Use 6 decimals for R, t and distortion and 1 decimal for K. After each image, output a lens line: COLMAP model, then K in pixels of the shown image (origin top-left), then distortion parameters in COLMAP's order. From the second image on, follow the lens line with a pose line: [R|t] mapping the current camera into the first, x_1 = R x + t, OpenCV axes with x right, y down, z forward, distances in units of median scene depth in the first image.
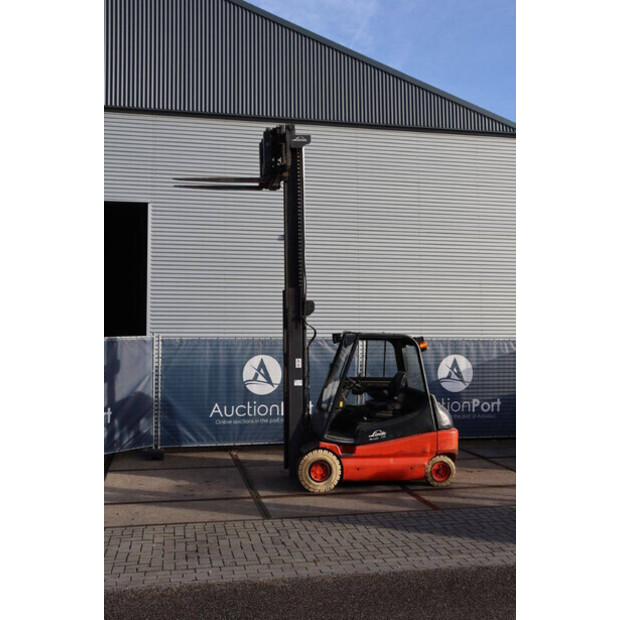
lens RADIAL K [[728.9, 0, 302.1], [0, 728.9, 309.6], [0, 0, 1]] dist [-0.012116, -0.022109]
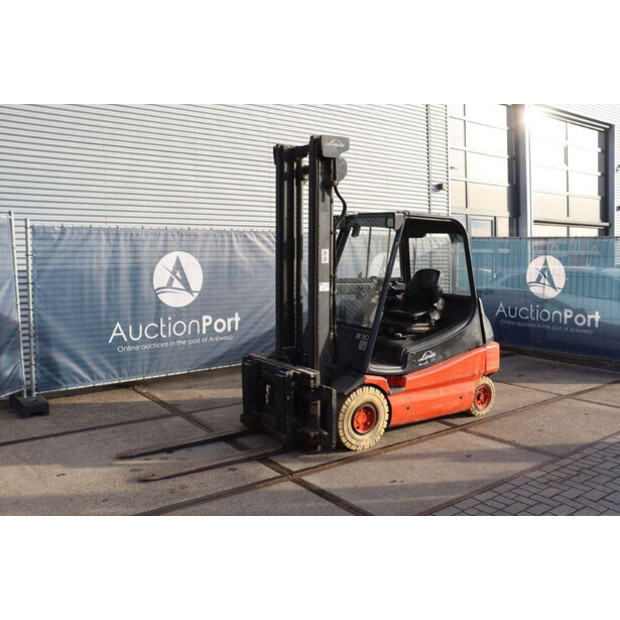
lens RADIAL K [[597.1, 0, 310.0], [0, 597.1, 310.0], [0, 0, 1]] dist [-0.120169, 0.186376]
pose [[0.899439, -0.043665, 0.434860, -0.228821], [-0.015698, 0.991127, 0.131991, 0.047996], [-0.436764, -0.125545, 0.890772, 0.501814]]
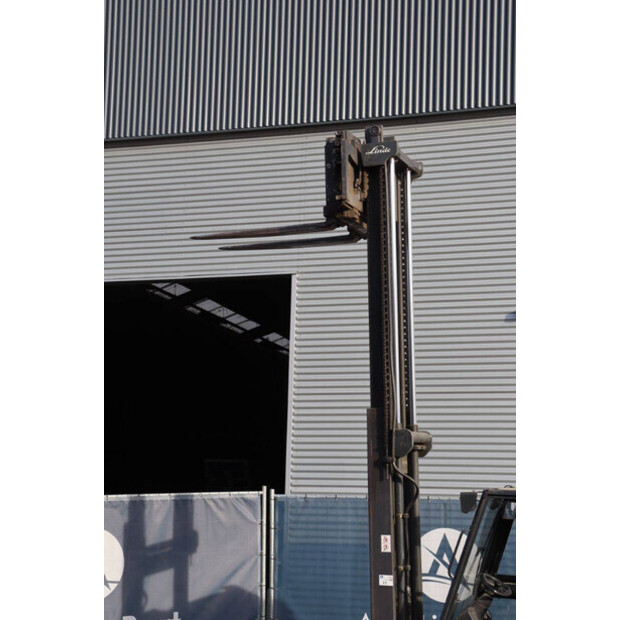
lens RADIAL K [[1236.5, 0, 310.0], [0, 1236.5, 310.0], [0, 0, 1]] dist [0.247430, 0.510319]
pose [[0.876472, -0.061993, -0.477445, 0.385502], [0.010664, 0.993932, -0.109479, -0.000454], [0.481335, 0.090864, 0.871815, 0.112144]]
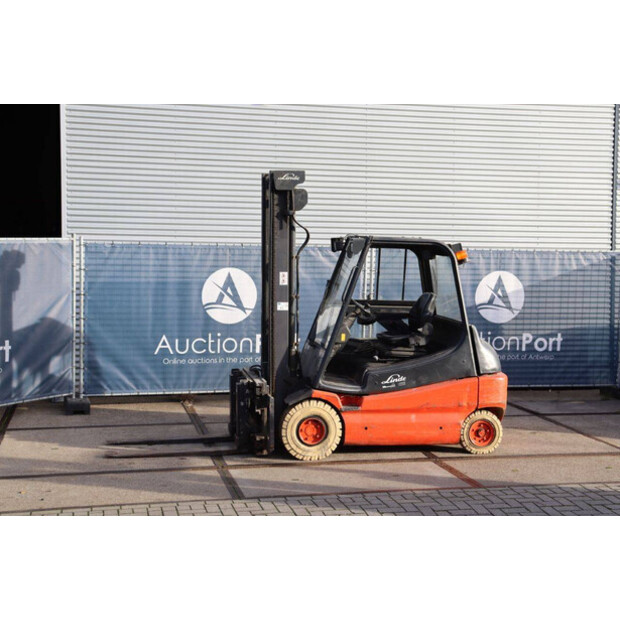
lens RADIAL K [[981.2, 0, 310.0], [0, 981.2, 310.0], [0, 0, 1]] dist [0.137433, 0.027203]
pose [[0.999363, 0.010923, 0.033985, -0.010381], [-0.014203, 0.995103, 0.097813, 0.010179], [-0.032750, -0.098233, 0.994624, 0.054720]]
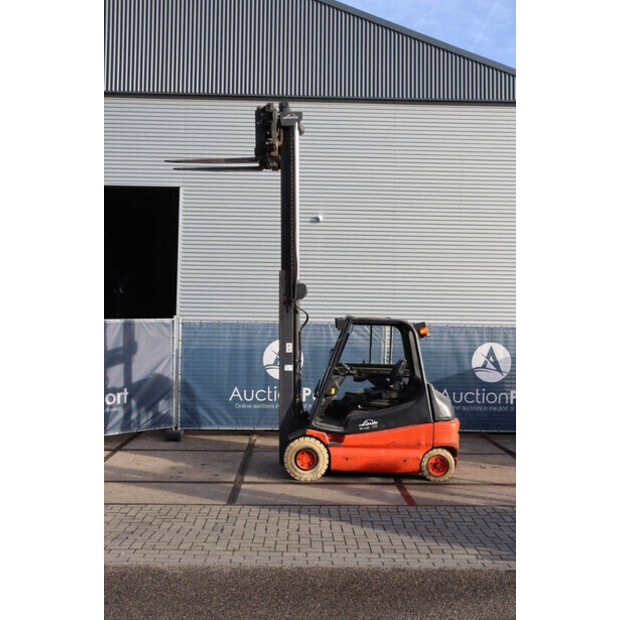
lens RADIAL K [[728.9, 0, 302.1], [0, 728.9, 309.6], [0, 0, 1]] dist [-0.012116, -0.022109]
pose [[0.983924, 0.009234, -0.178348, 0.173005], [-0.005939, 0.999802, 0.019003, 0.003555], [0.178488, -0.017638, 0.983784, 0.042875]]
